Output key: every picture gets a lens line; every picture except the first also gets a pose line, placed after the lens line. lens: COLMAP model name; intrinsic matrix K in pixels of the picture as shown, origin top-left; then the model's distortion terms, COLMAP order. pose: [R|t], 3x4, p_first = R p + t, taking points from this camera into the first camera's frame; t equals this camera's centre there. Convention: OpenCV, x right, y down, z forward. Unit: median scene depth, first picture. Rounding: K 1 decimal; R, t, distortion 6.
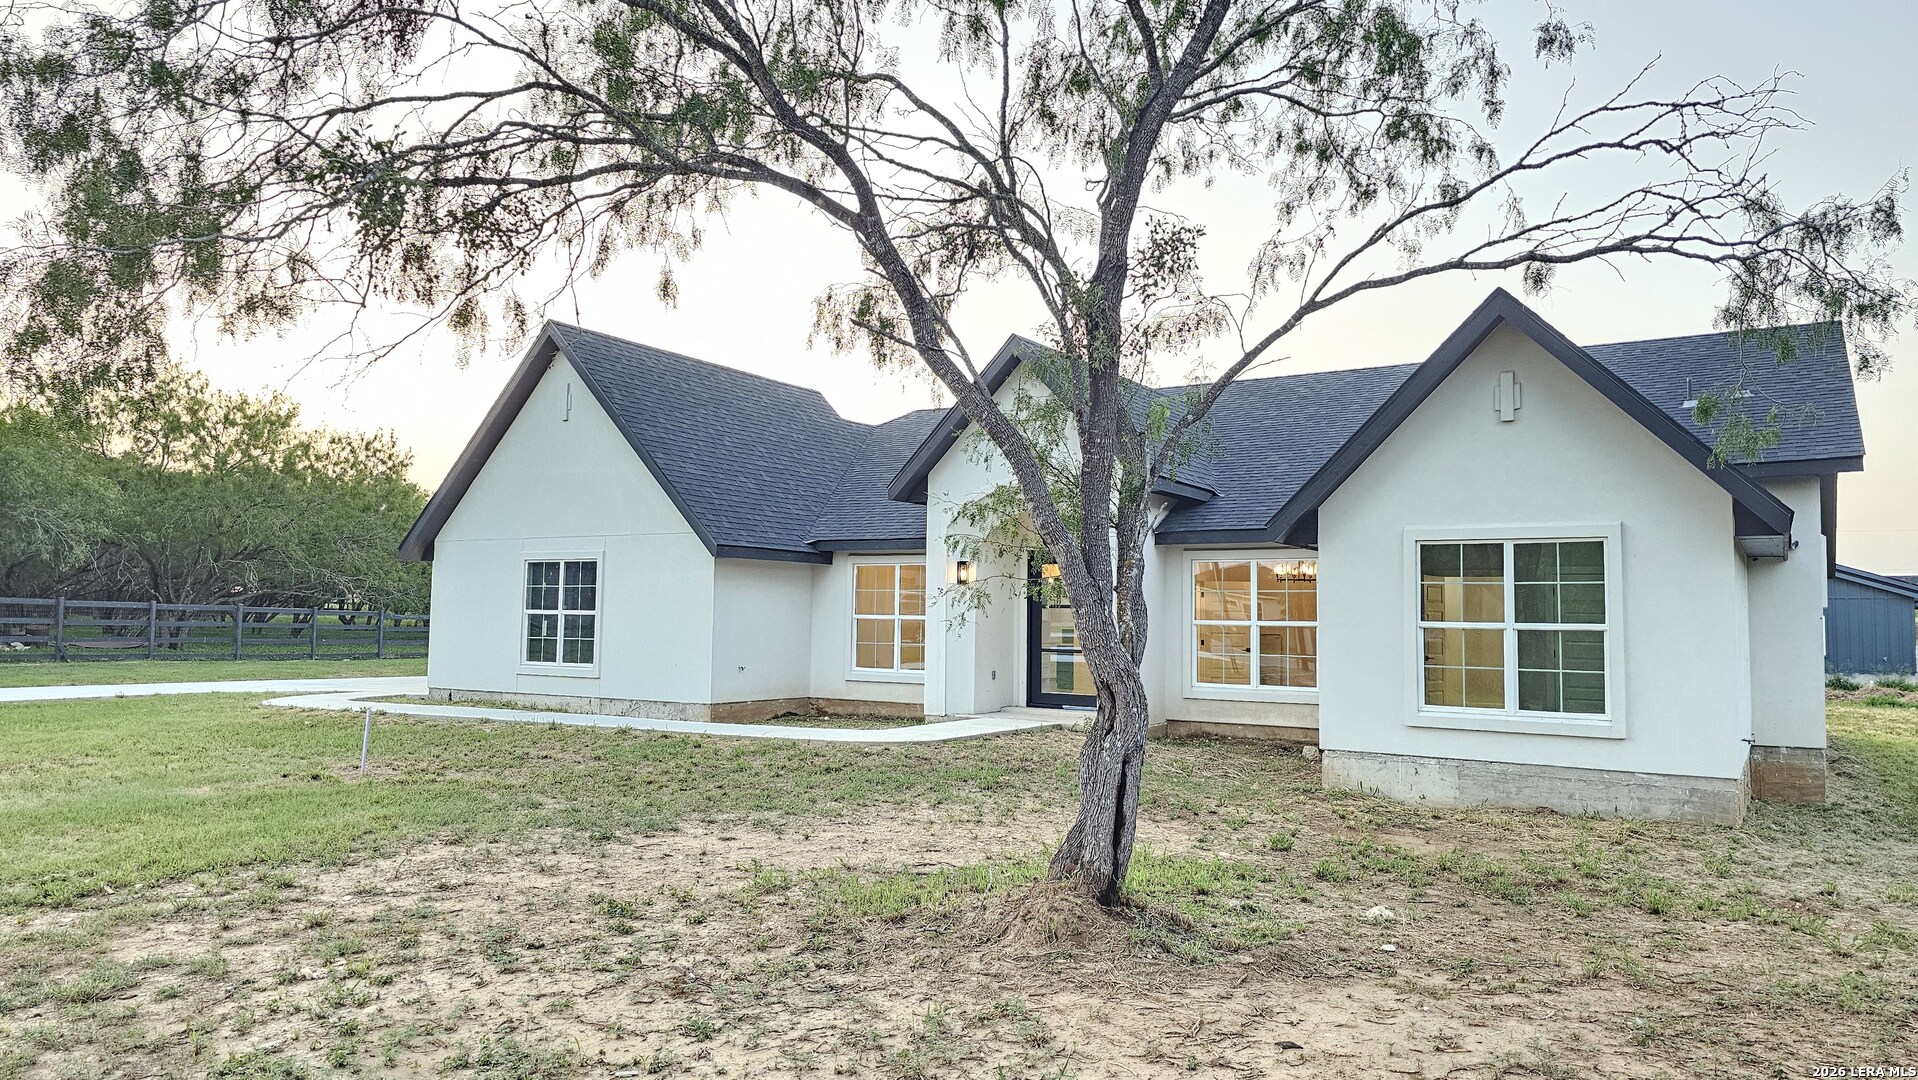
lens RADIAL K [[1349.6, 0, 959.0], [0, 1349.6, 540.0], [0, 0, 1]] dist [0.002619, -0.000535]
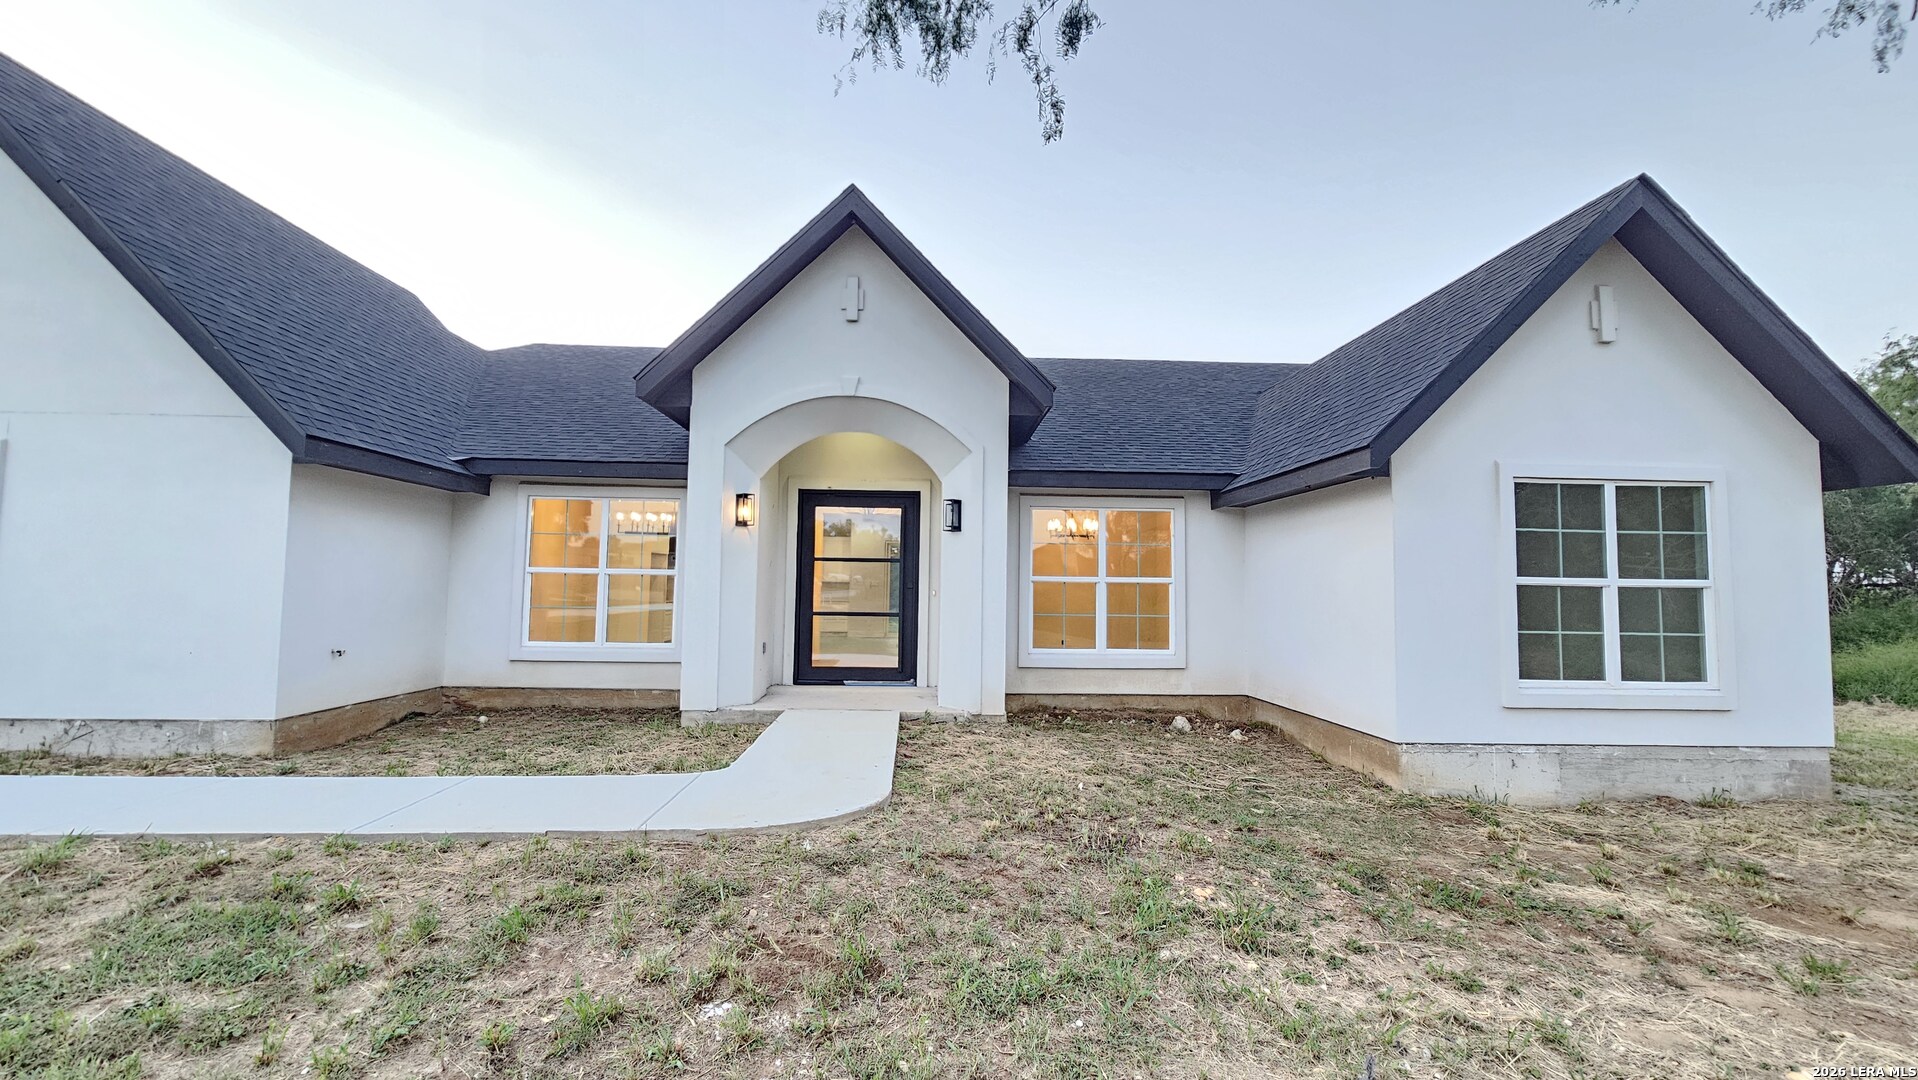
lens RADIAL K [[801.6, 0, 963.4], [0, 801.6, 541.2], [0, 0, 1]] dist [-0.006549, -0.000332]
pose [[0.815669, 0.030713, 0.577703, -0.204159], [-0.036555, 0.999331, -0.001517, 0.051839], [-0.577363, -0.019880, 0.816246, 0.798873]]
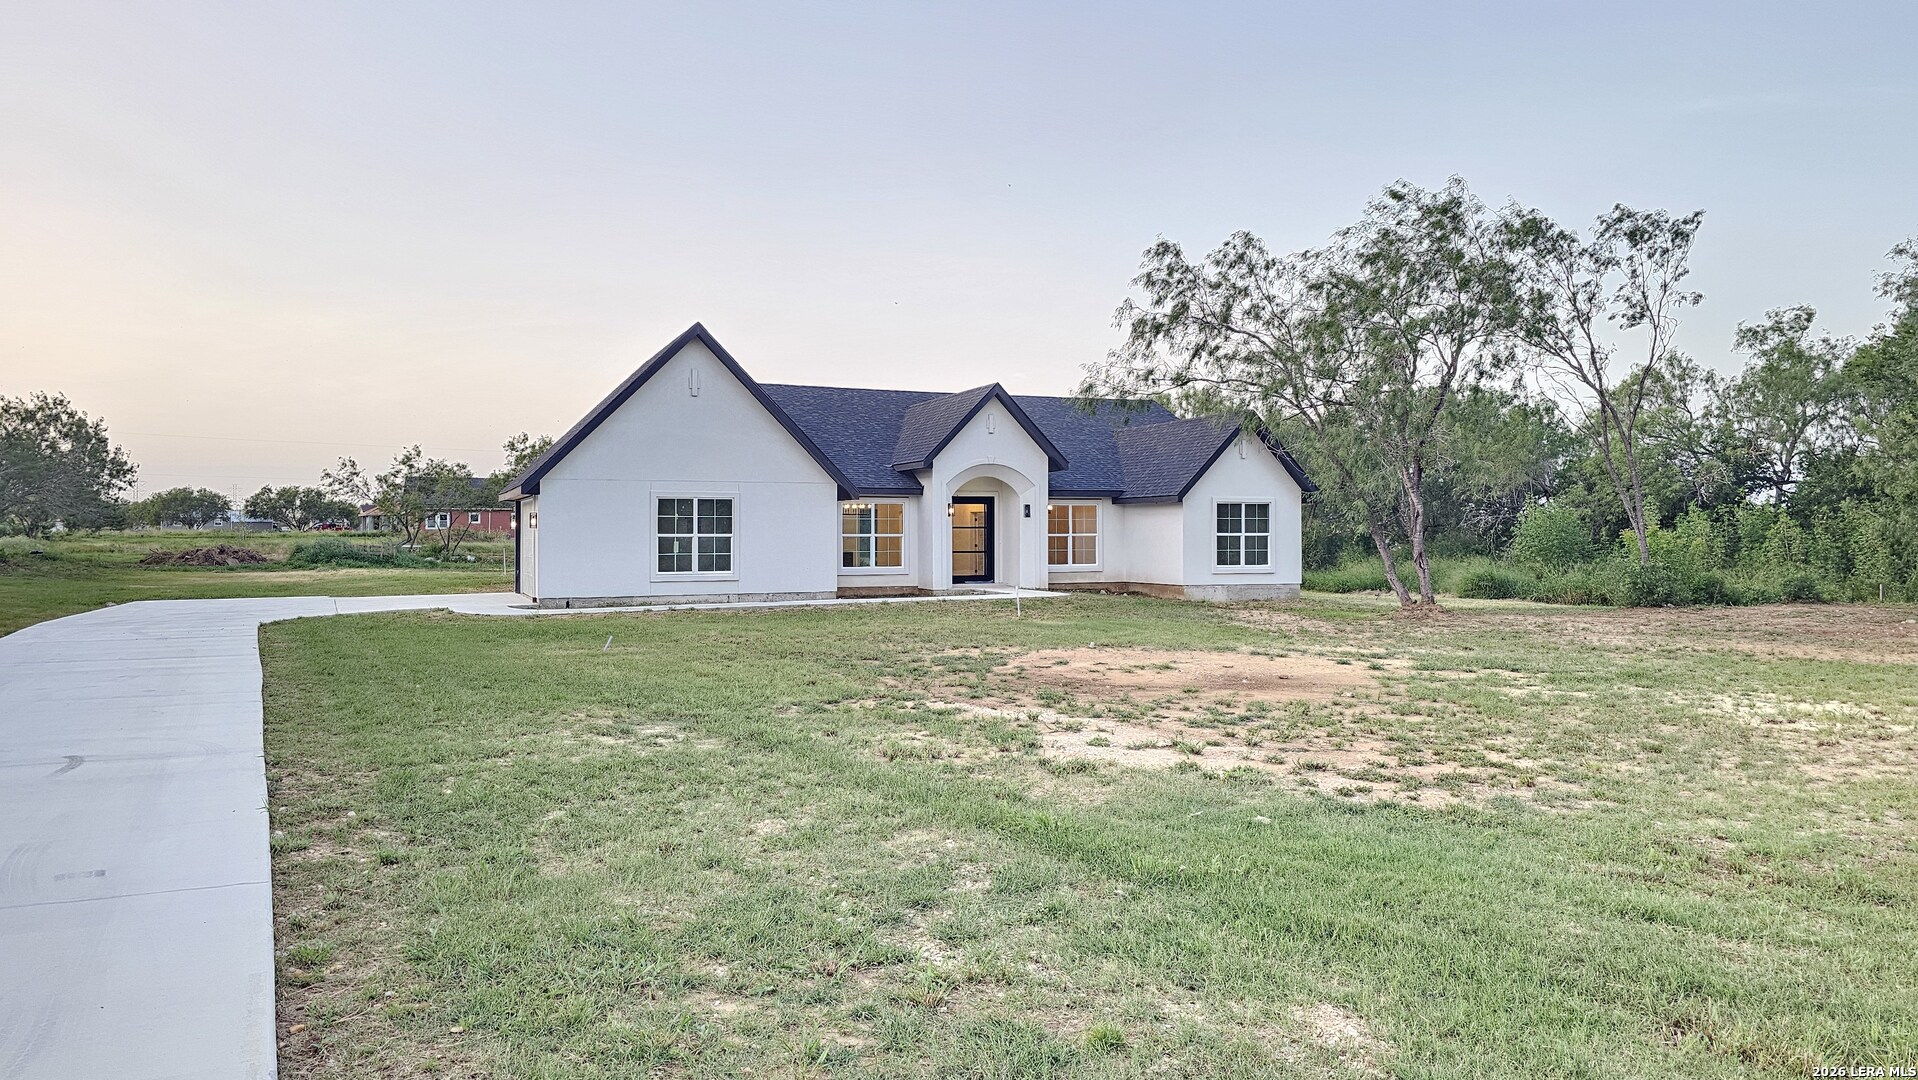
lens RADIAL K [[1287.9, 0, 935.9], [0, 1287.9, 535.4], [0, 0, 1]] dist [0.026141, -0.002489]
pose [[0.552866, -0.017071, 0.833095, -2.000262], [-0.038656, 0.998188, 0.046107, -0.027962], [-0.832373, -0.057695, 0.551204, 0.089343]]
